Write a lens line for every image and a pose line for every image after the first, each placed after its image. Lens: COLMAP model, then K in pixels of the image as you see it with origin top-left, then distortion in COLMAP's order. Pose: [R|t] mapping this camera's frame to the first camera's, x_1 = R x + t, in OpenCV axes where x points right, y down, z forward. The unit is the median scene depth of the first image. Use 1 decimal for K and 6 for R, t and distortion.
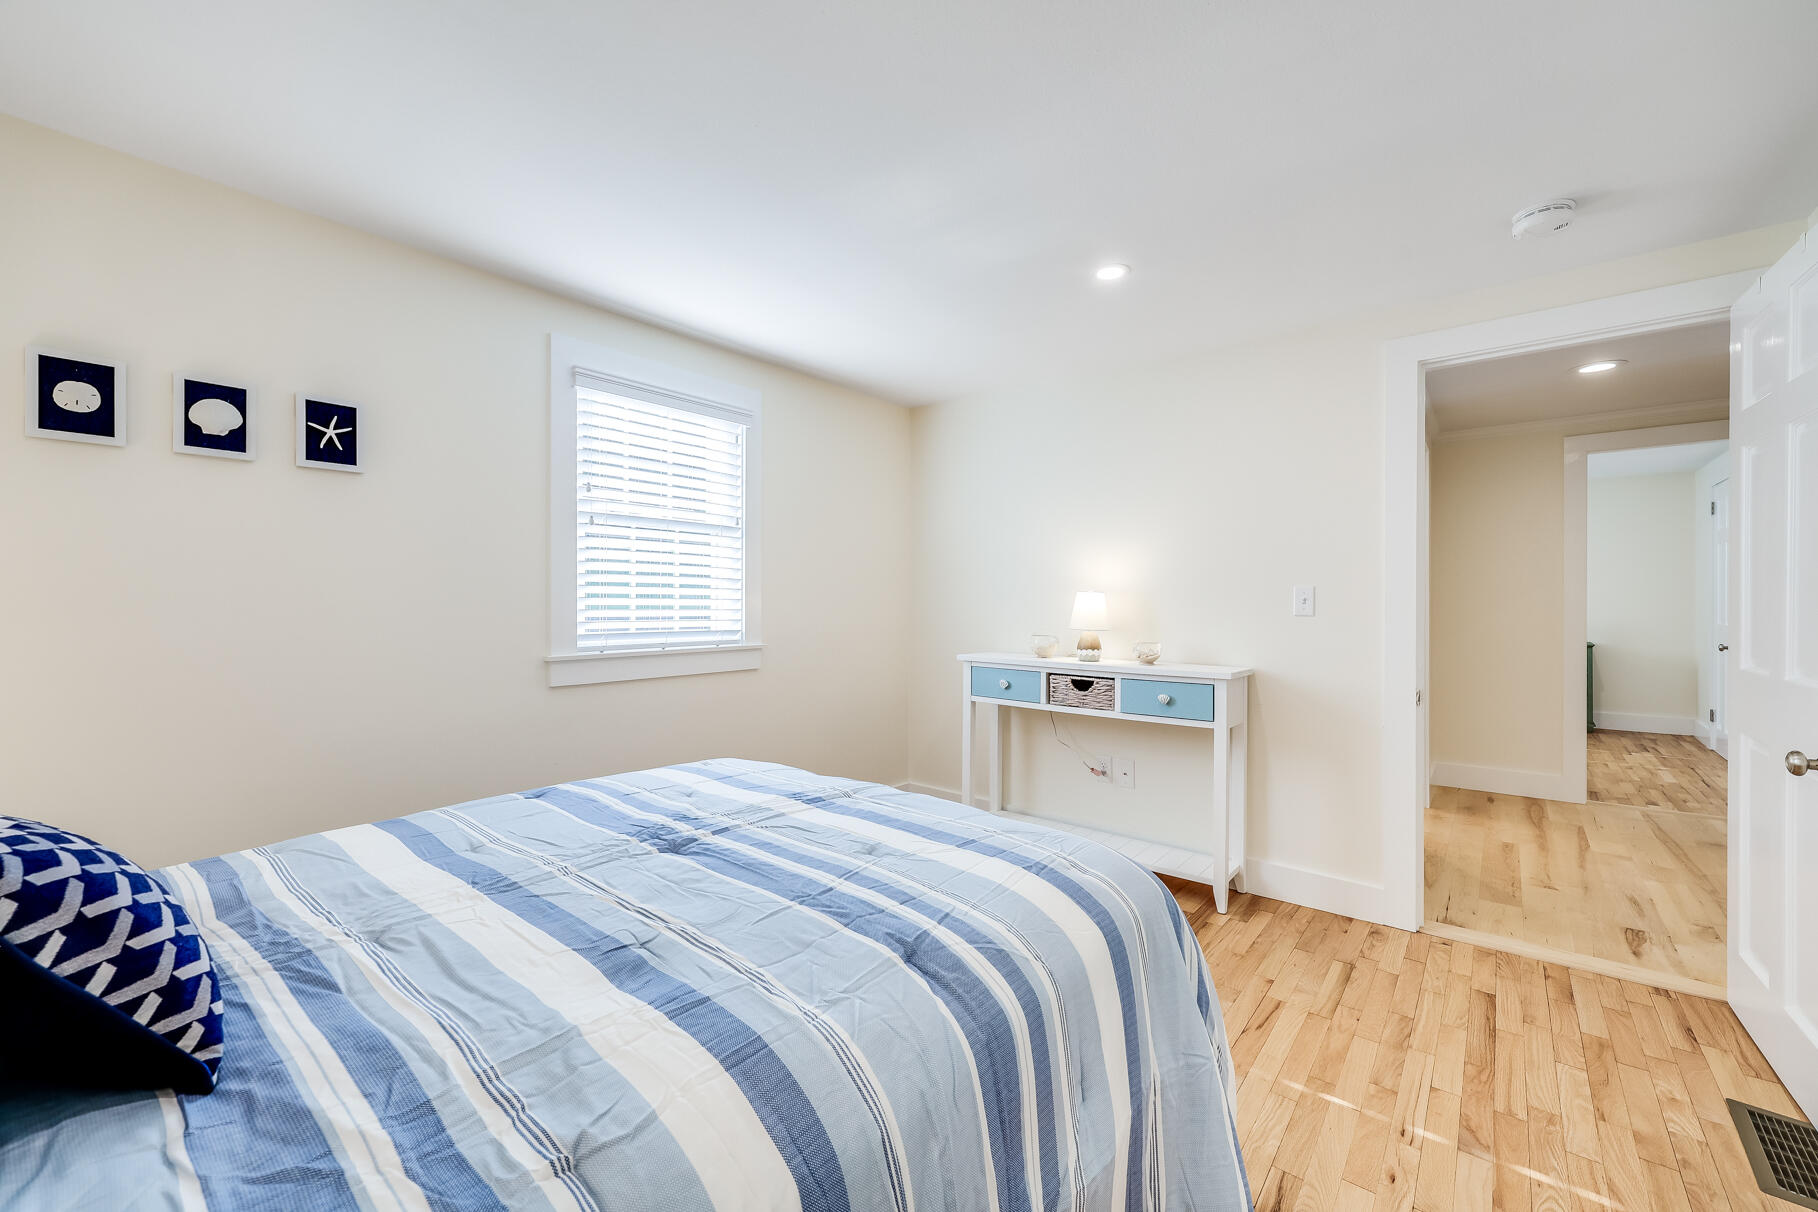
lens RADIAL K [[738.9, 0, 909.0], [0, 738.9, 606.0], [0, 0, 1]] dist [-0.000458, 0.000009]
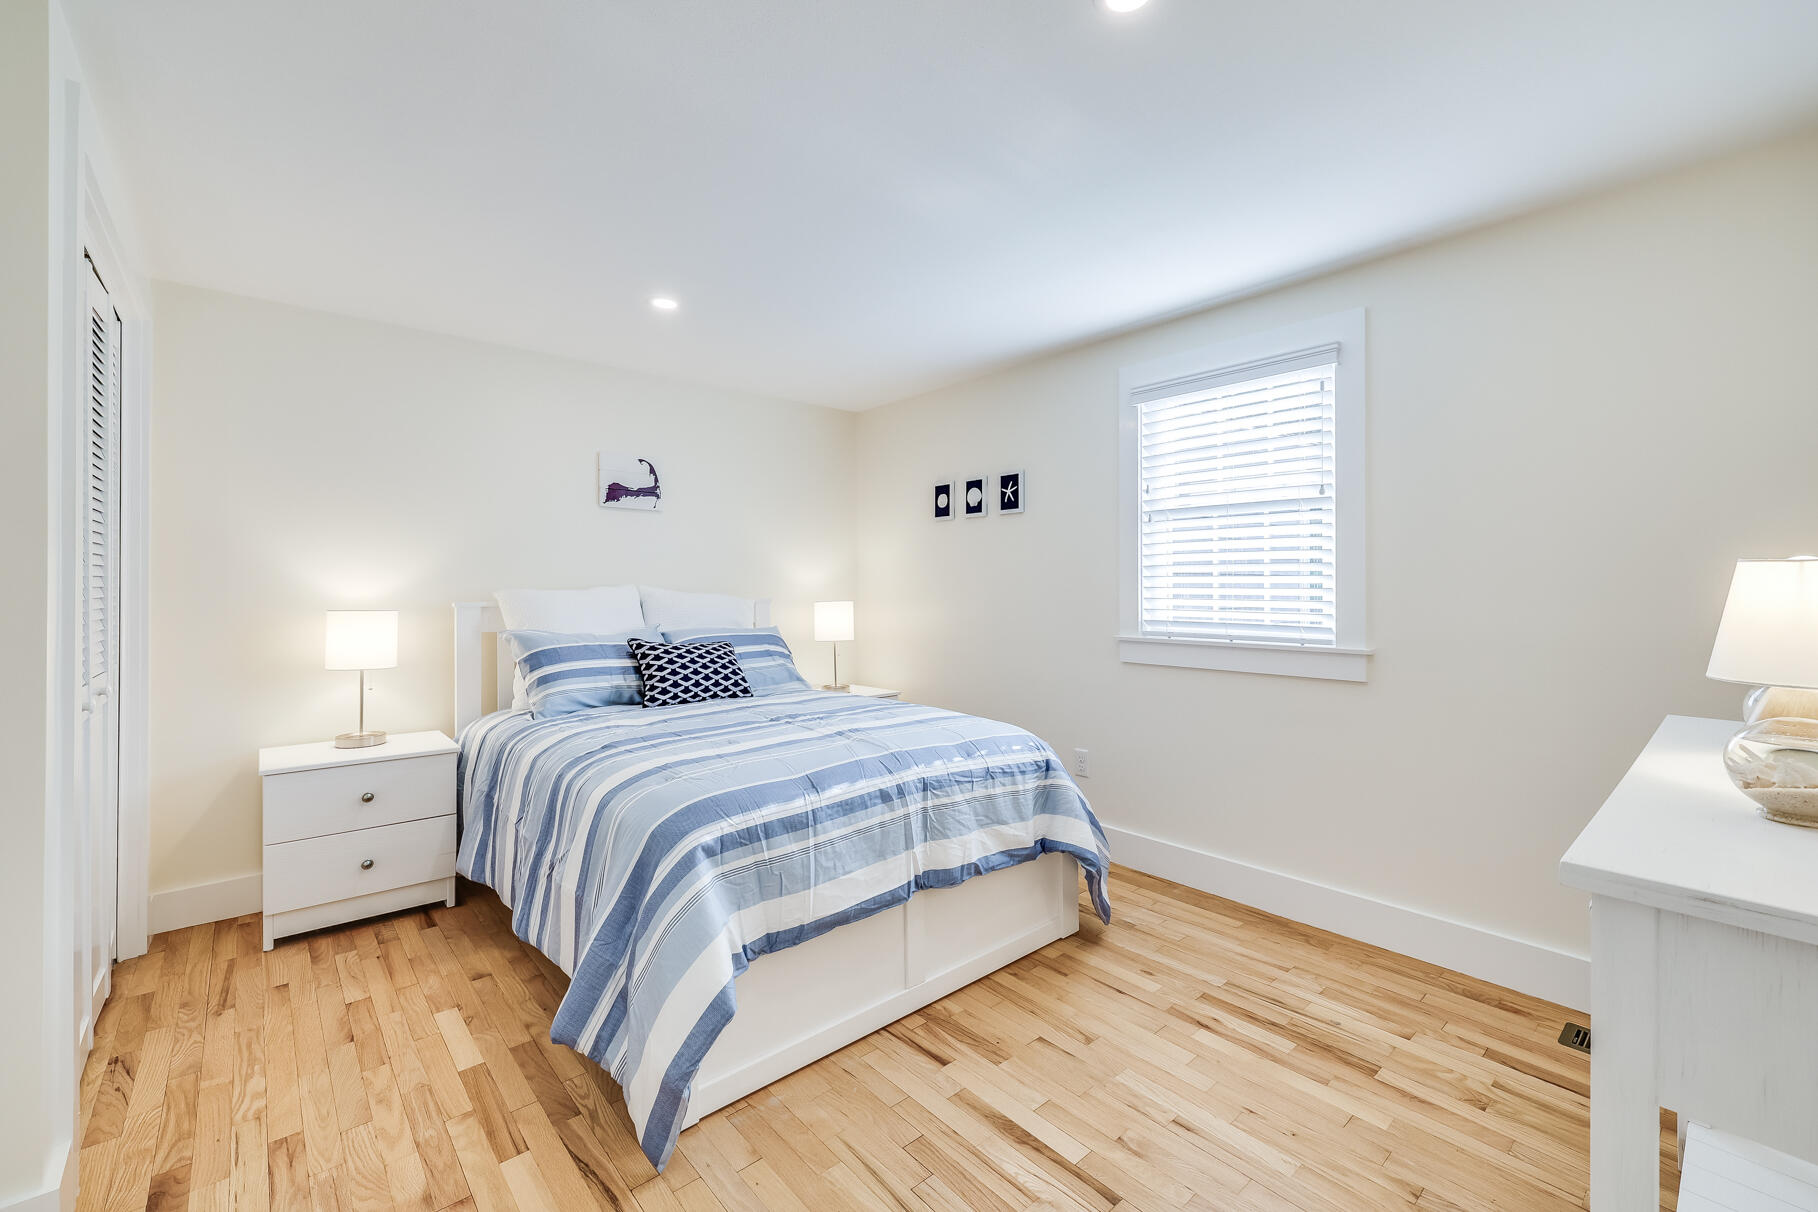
lens RADIAL K [[738.9, 0, 909.0], [0, 738.9, 606.0], [0, 0, 1]] dist [-0.000458, 0.000009]
pose [[-0.138982, 0.009661, -0.990248, 0.736782], [-0.010483, 0.999882, 0.011226, 0.007709], [0.990239, 0.011941, -0.138864, 0.804862]]
